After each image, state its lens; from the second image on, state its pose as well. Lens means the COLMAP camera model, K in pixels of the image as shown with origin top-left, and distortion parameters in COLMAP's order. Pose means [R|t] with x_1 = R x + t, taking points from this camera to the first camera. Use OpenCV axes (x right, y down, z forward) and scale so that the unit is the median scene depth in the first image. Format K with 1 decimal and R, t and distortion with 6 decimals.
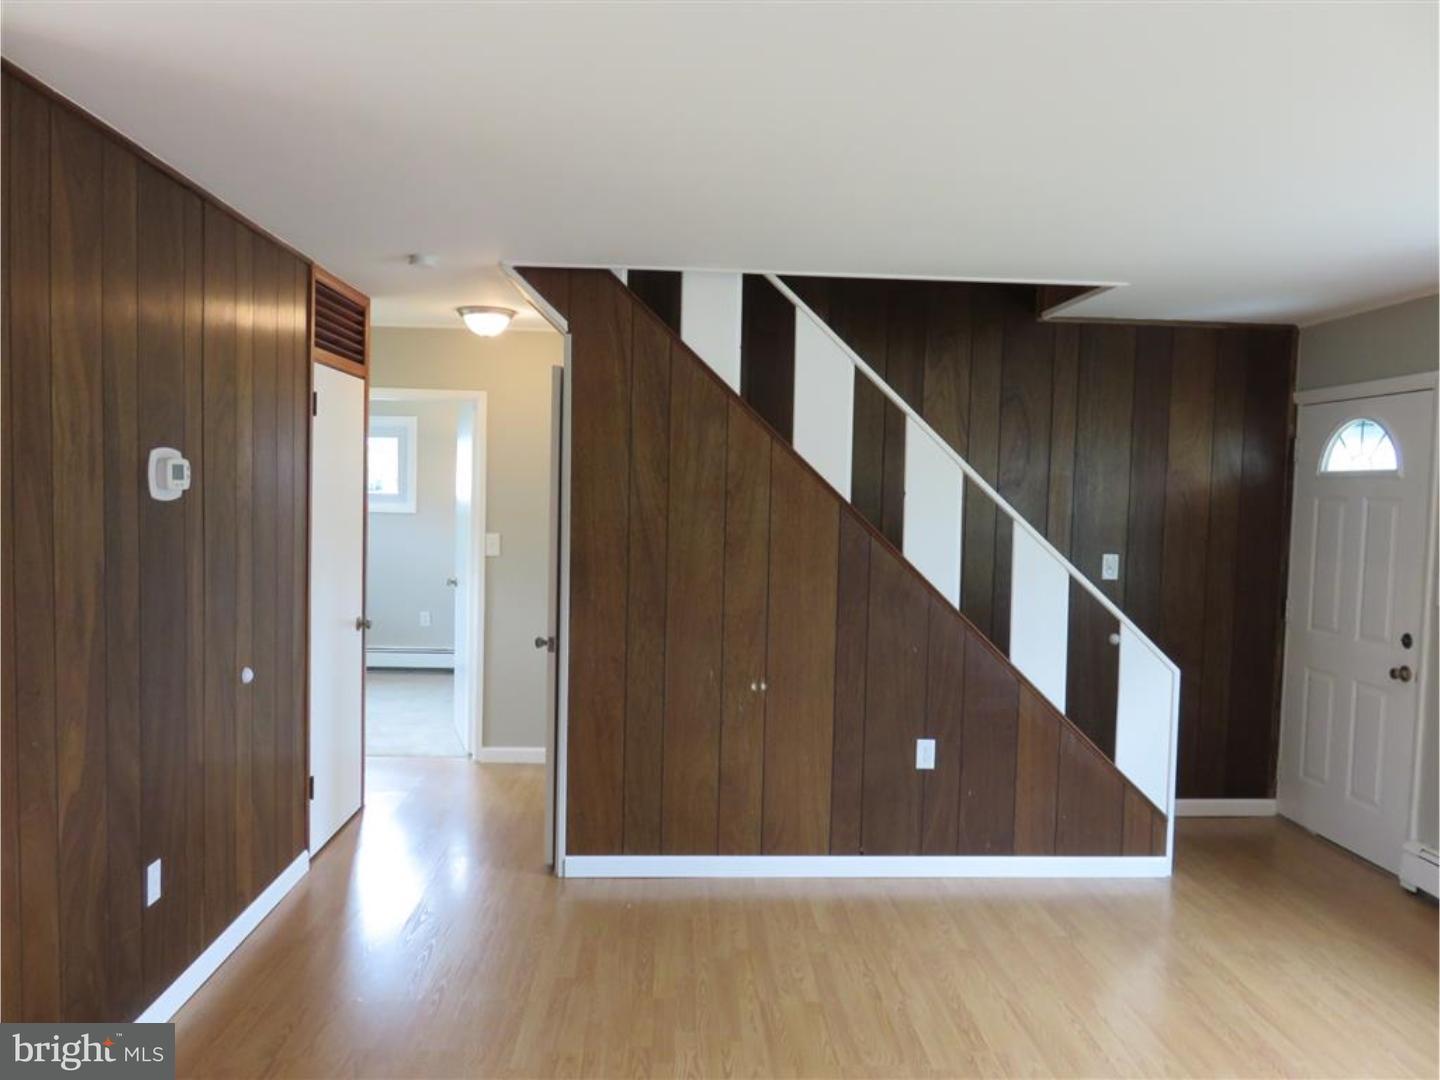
lens RADIAL K [[1071.6, 0, 720.0], [0, 1071.6, 540.0], [0, 0, 1]] dist [-0.010621, -0.009219]
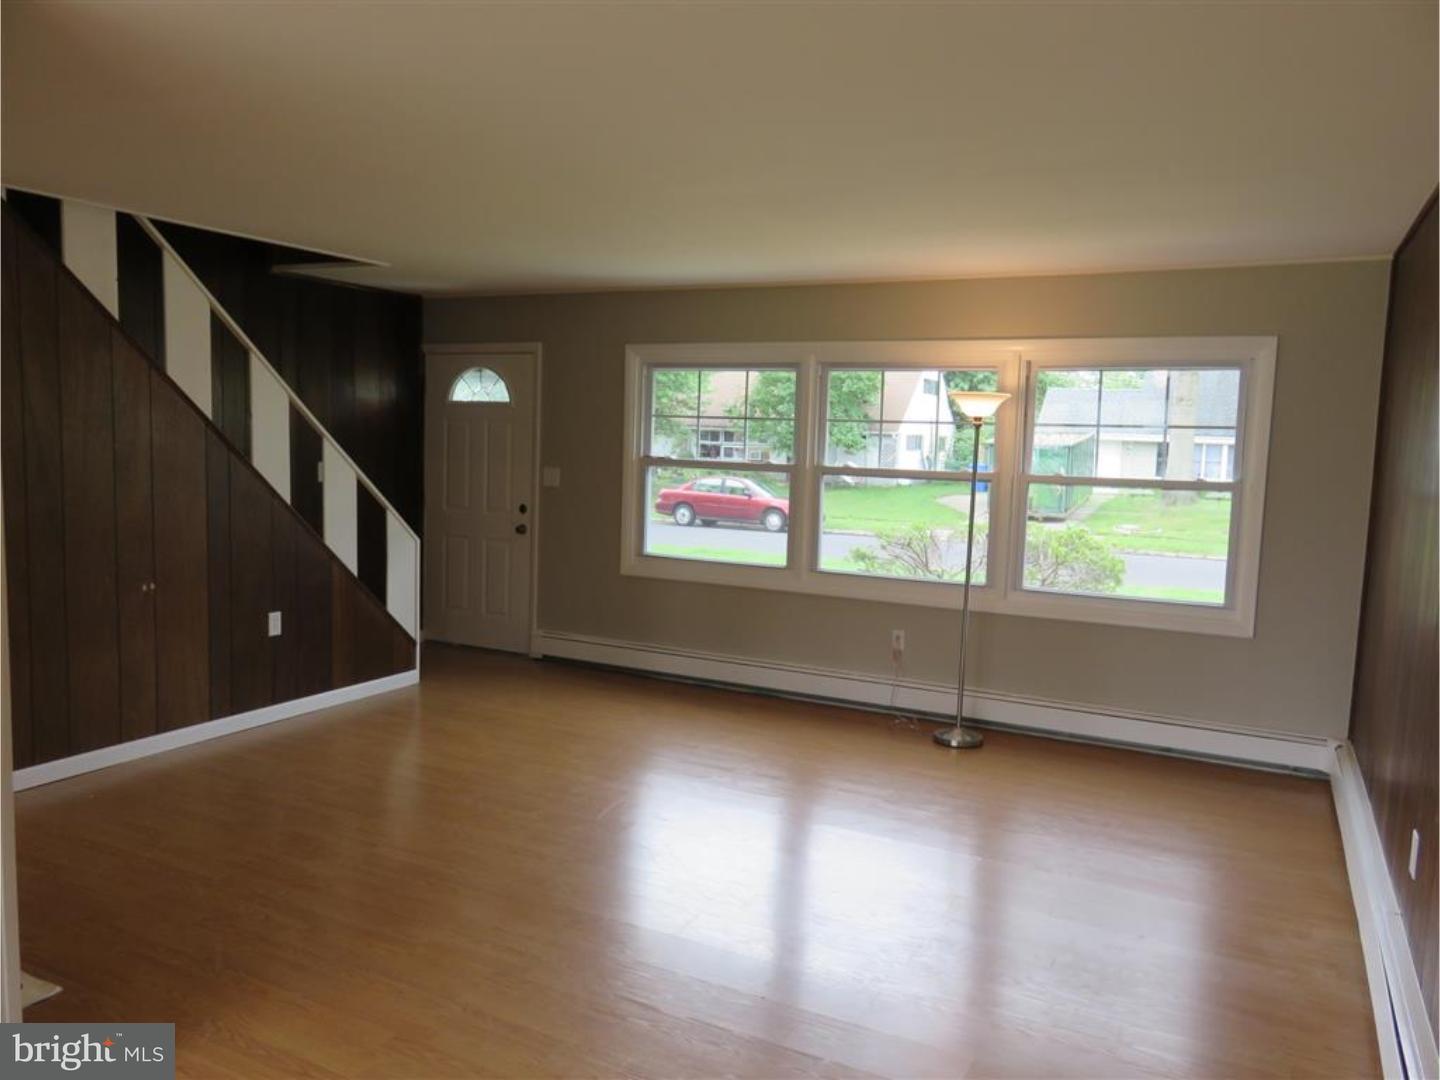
lens RADIAL K [[1062.7, 0, 720.0], [0, 1062.7, 540.0], [0, 0, 1]] dist [0.001793, 0.002754]
pose [[0.509419, -0.092788, 0.855501, -0.602509], [0.023342, 0.995294, 0.094051, -0.003359], [-0.860202, -0.027942, 0.509188, -0.083955]]
